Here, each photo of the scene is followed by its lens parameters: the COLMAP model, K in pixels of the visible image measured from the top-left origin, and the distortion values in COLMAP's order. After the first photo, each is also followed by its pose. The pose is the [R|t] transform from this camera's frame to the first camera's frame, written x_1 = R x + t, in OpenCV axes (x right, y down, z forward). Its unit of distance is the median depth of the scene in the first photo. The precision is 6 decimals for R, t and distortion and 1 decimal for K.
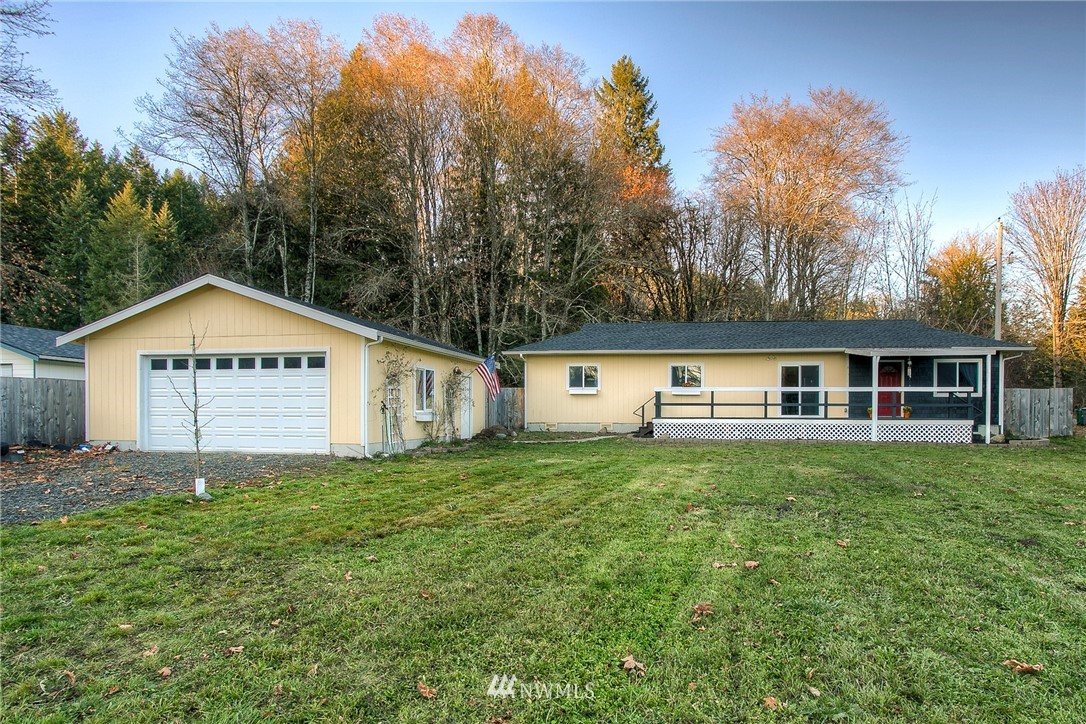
lens RADIAL K [[565.2, 0, 543.6], [0, 565.2, 370.7], [0, 0, 1]] dist [-0.006678, -0.003147]
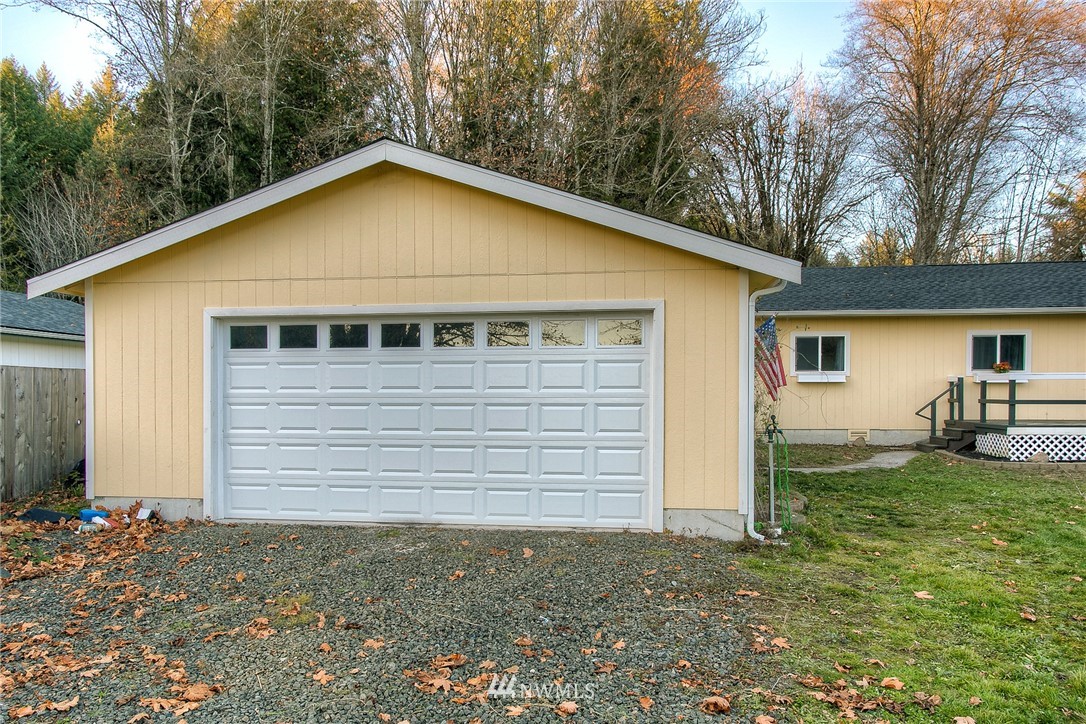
lens RADIAL K [[766.3, 0, 542.2], [0, 766.3, 355.0], [0, 0, 1]] dist [0.006143, 0.004484]
pose [[0.999459, -0.006082, 0.032316, -0.454547], [0.005561, 0.999854, 0.016170, -0.005527], [-0.032410, -0.015981, 0.999347, 0.342965]]
